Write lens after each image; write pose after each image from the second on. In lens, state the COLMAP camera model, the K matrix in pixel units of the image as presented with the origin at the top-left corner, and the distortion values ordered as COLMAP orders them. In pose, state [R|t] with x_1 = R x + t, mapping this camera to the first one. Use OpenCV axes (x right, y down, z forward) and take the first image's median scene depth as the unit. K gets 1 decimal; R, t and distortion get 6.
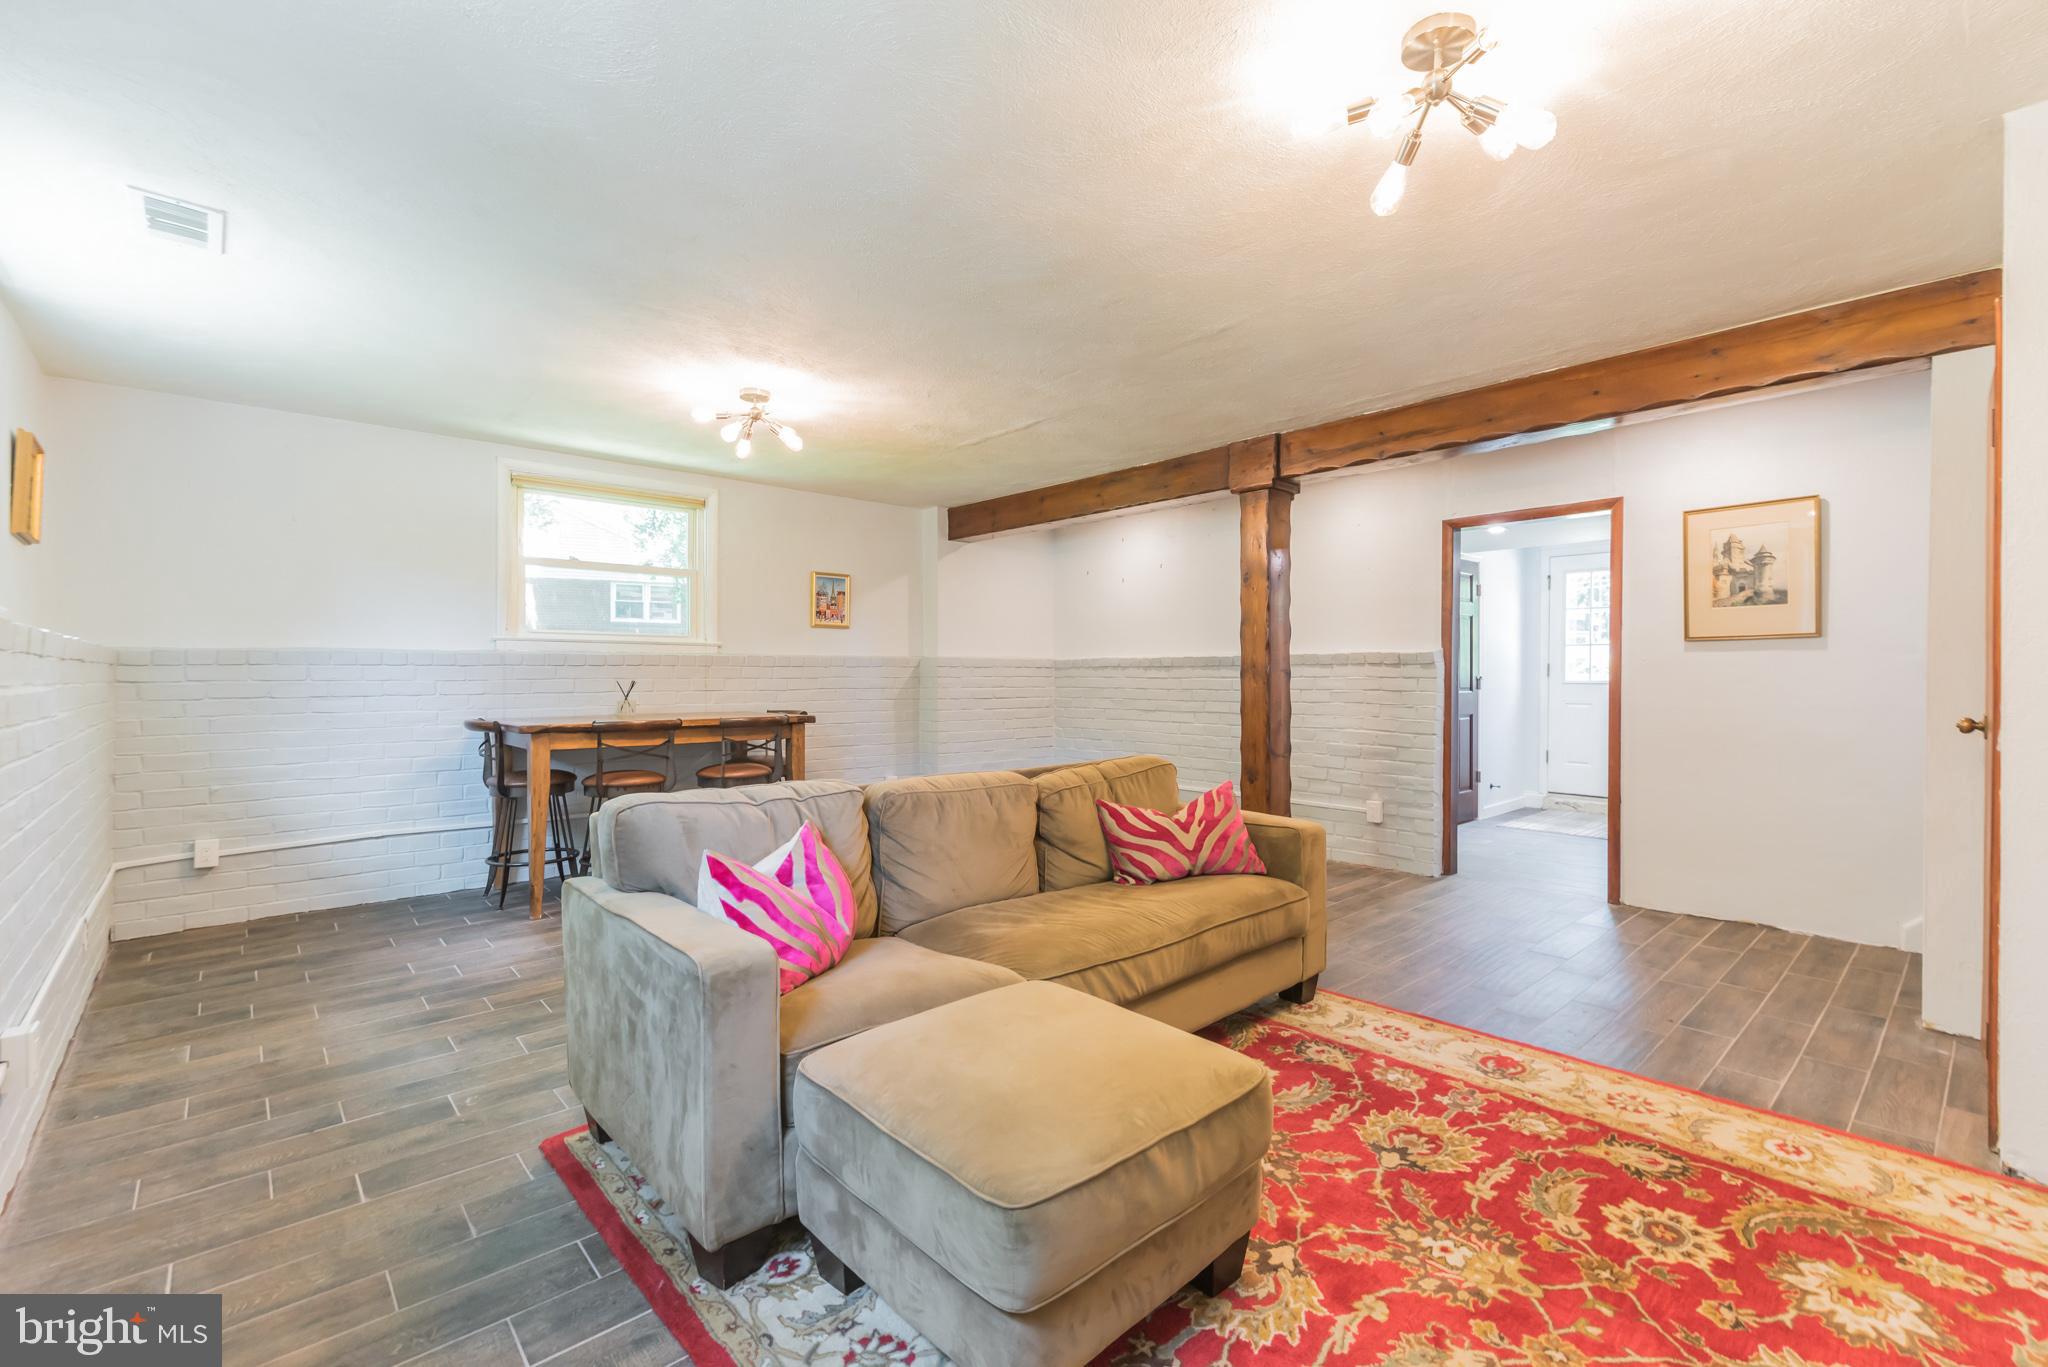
lens RADIAL K [[898.6, 0, 1034.7], [0, 898.6, 682.8], [0, 0, 1]] dist [0.004040, 0.000636]
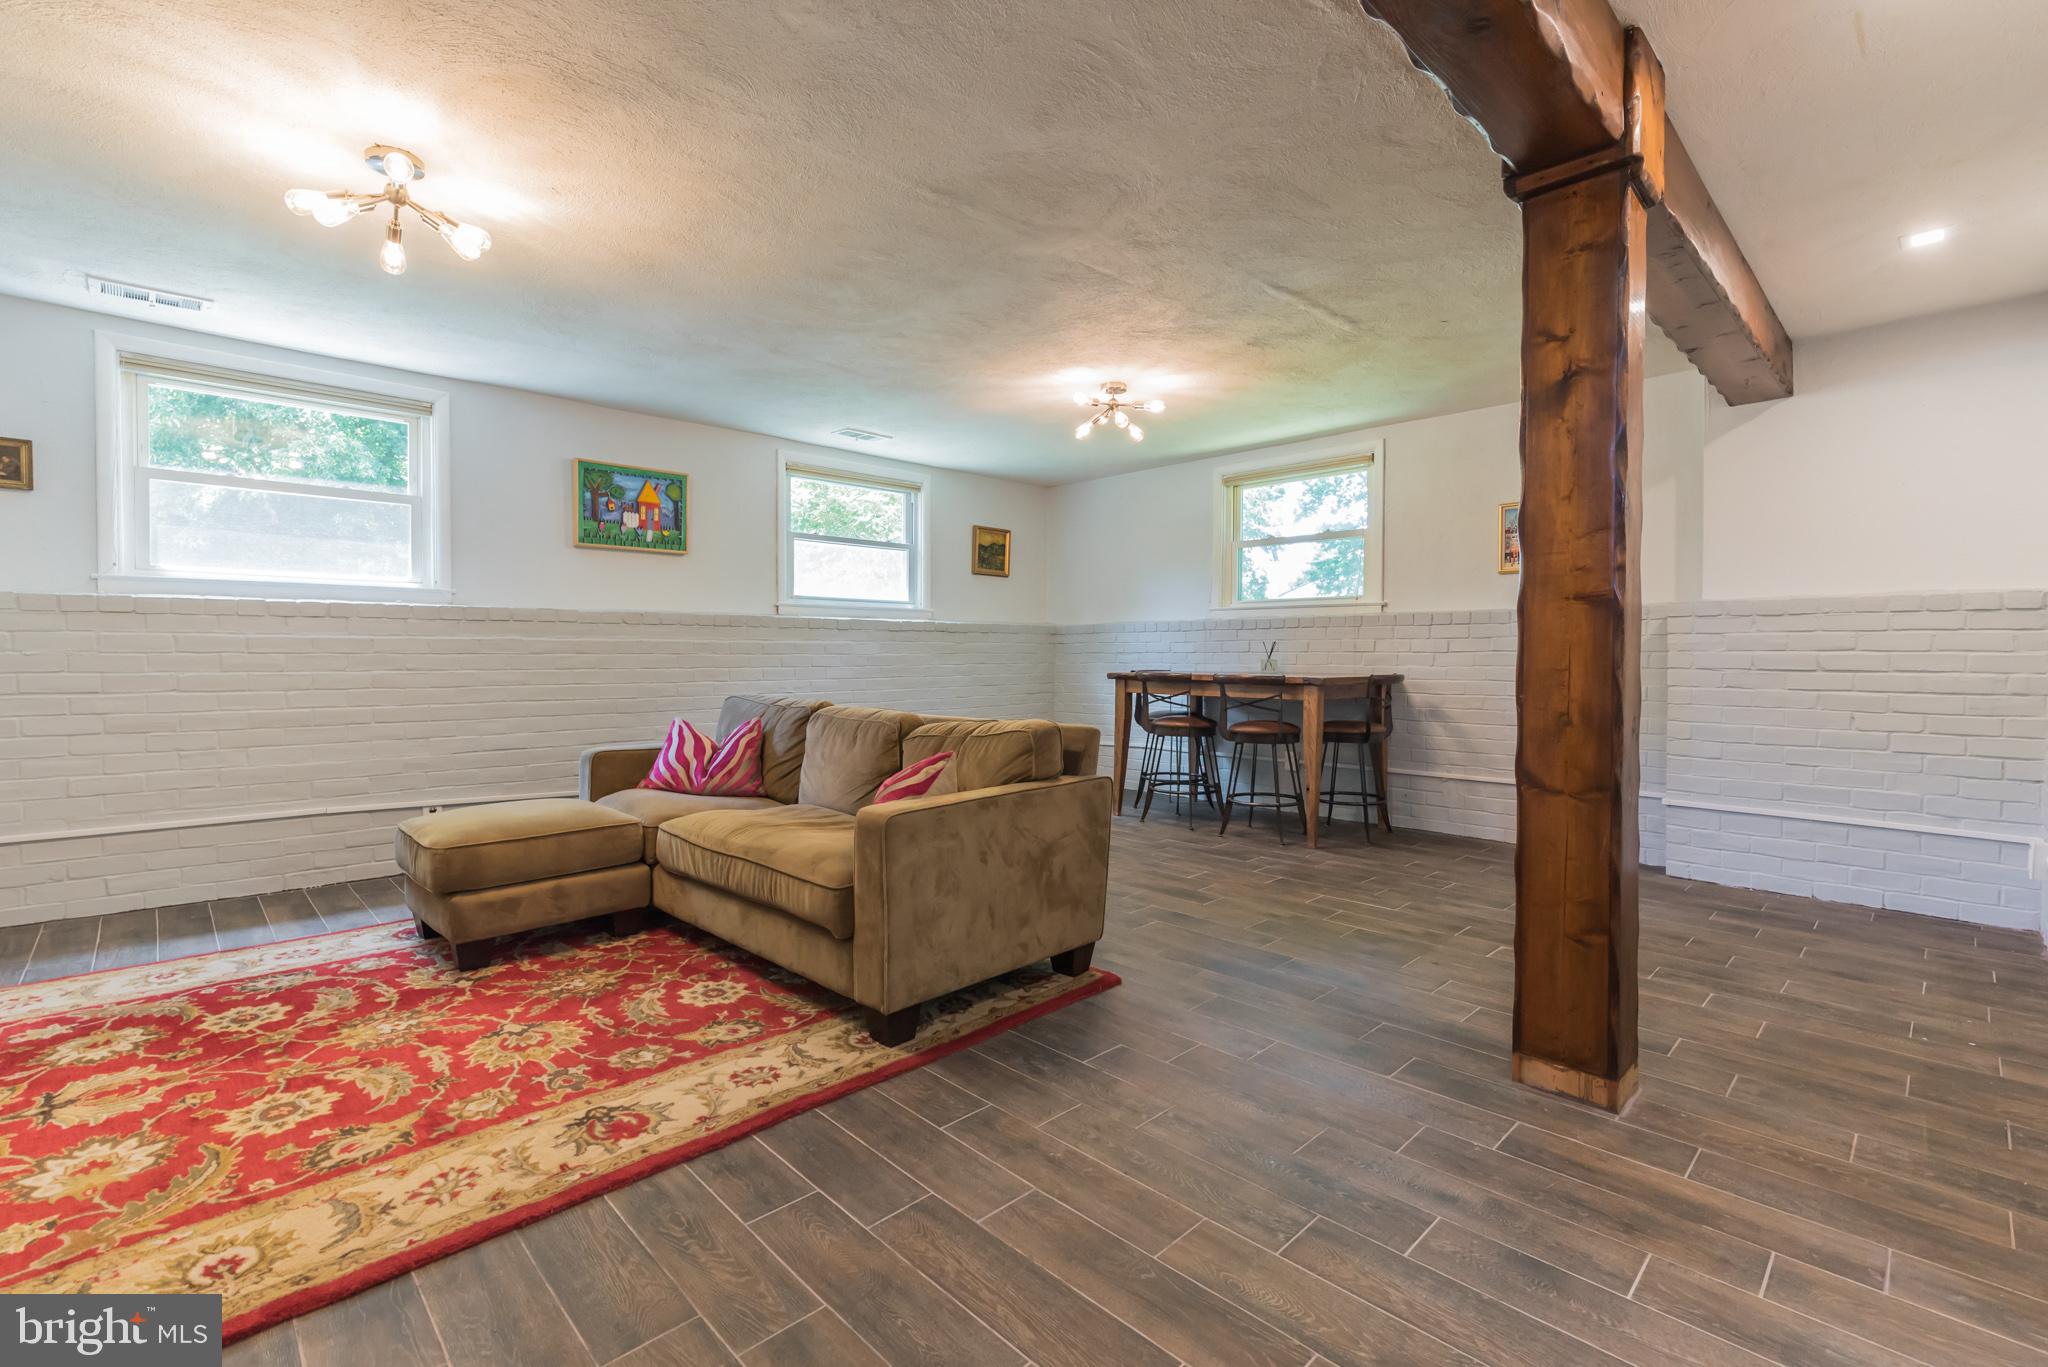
lens RADIAL K [[898.6, 0, 1034.4], [0, 898.6, 666.4], [0, 0, 1]] dist [0.004040, 0.000636]
pose [[0.028159, 0.017061, -0.999458, 1.632038], [-0.008381, 0.999823, 0.016831, 0.031138], [0.999568, 0.007903, 0.028297, 1.693059]]
